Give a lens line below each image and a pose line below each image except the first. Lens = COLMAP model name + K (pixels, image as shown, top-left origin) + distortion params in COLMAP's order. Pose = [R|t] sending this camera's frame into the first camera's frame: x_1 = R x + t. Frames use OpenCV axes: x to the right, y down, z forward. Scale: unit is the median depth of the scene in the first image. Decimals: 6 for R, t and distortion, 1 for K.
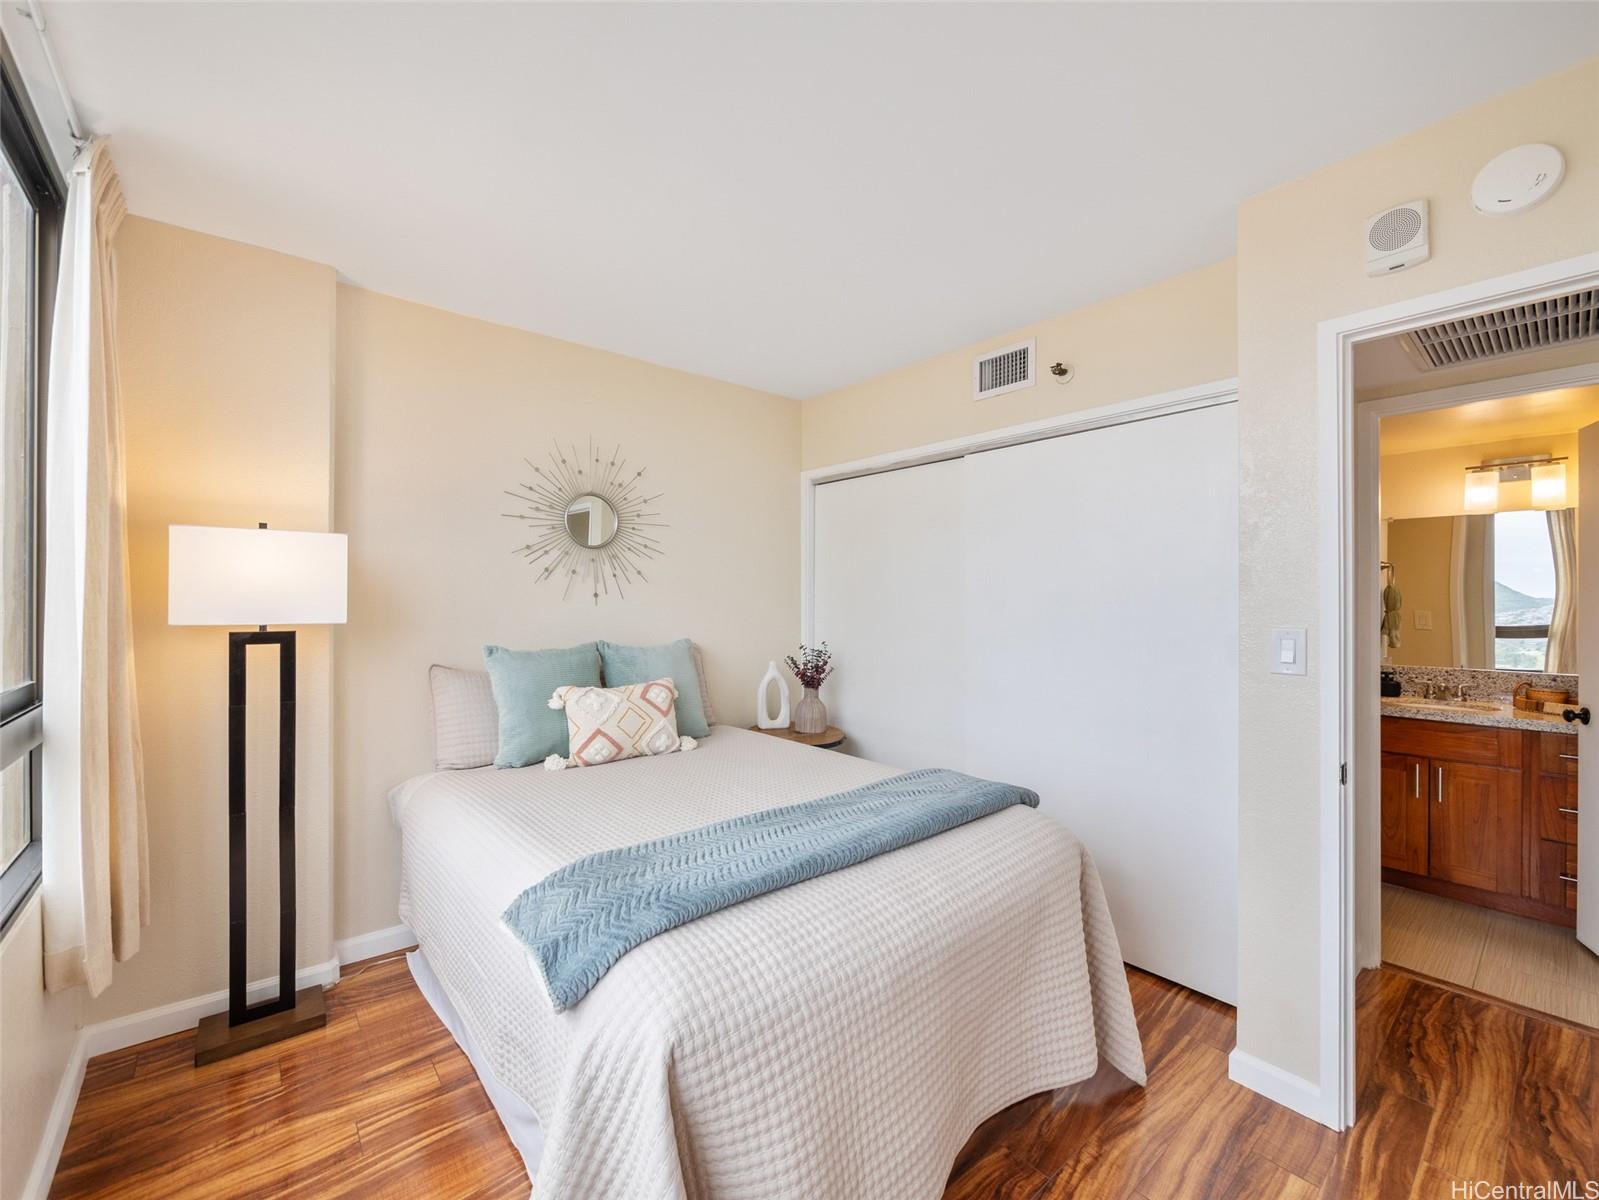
lens RADIAL K [[665.0, 0, 798.8], [0, 665.0, 604.6], [0, 0, 1]] dist [-0.003859, 0.000043]
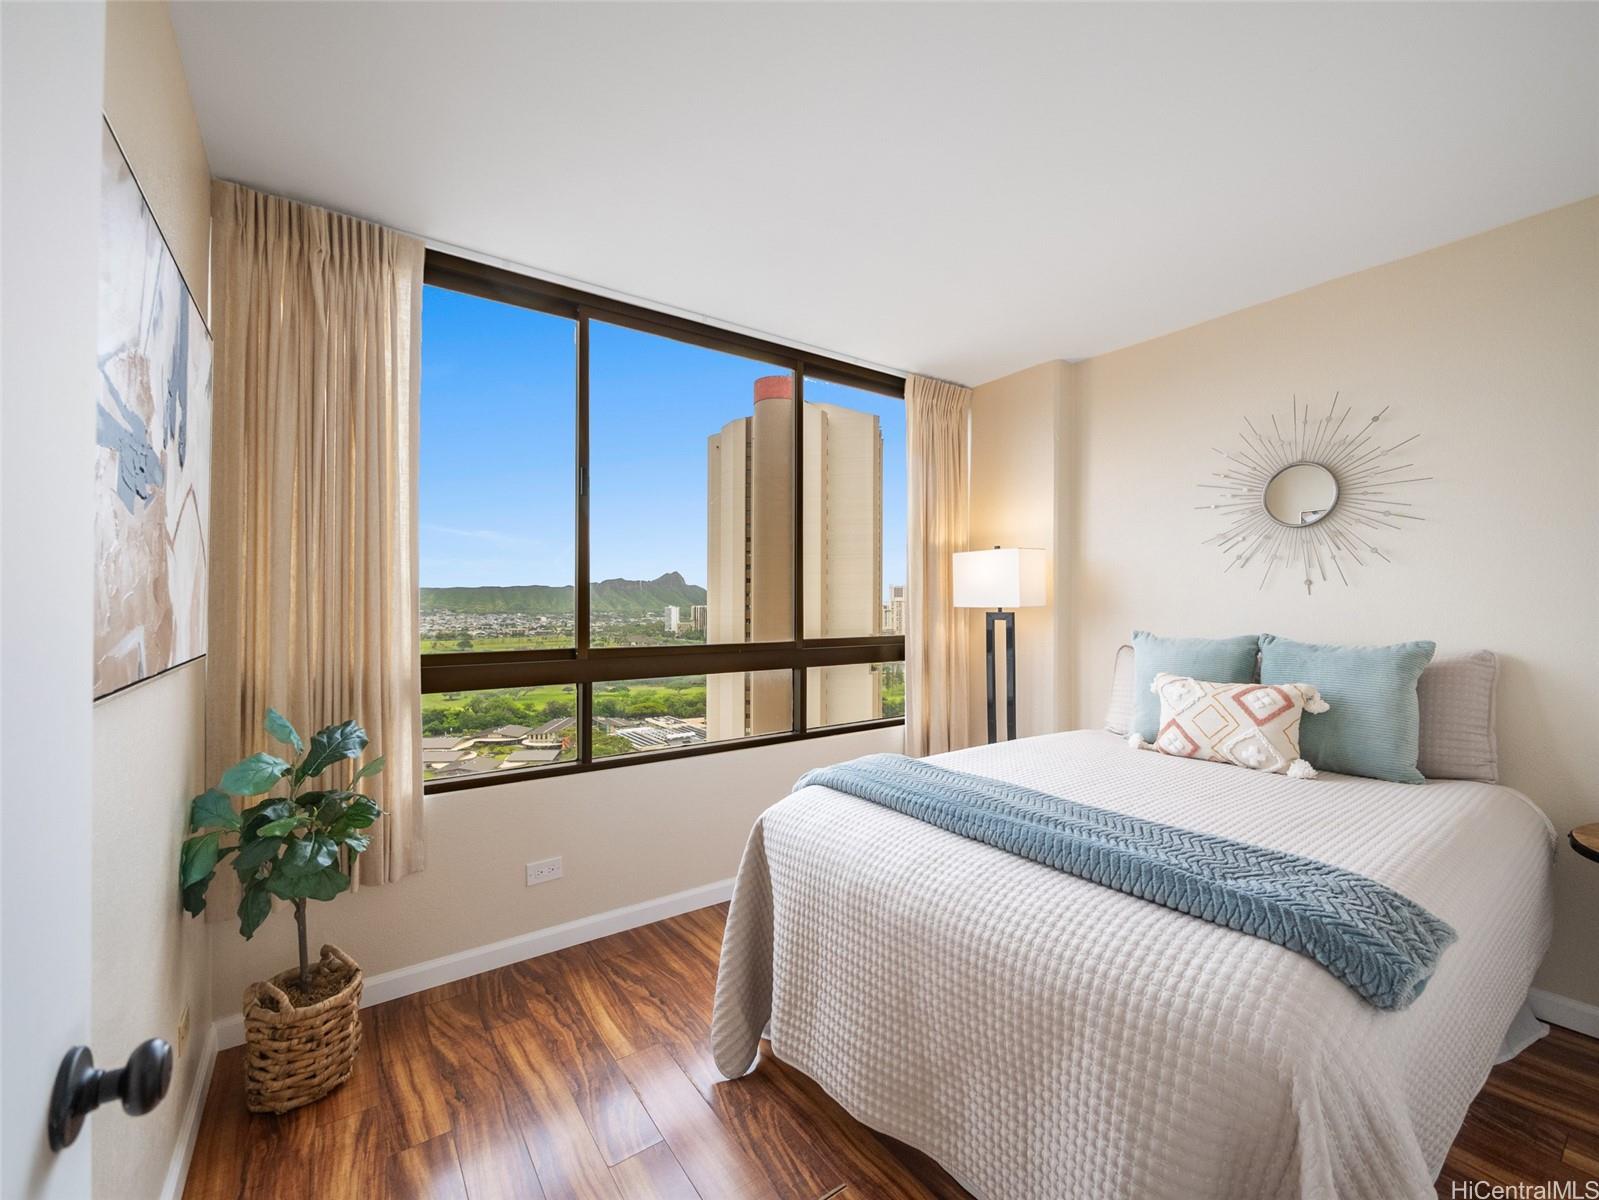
lens RADIAL K [[665.0, 0, 800.2], [0, 665.0, 597.8], [0, 0, 1]] dist [-0.003859, 0.000043]
pose [[-0.075418, -0.012100, -0.997079, 0.681000], [-0.004530, 0.999920, -0.011792, 0.021654], [0.997142, 0.003627, -0.075467, 0.498383]]
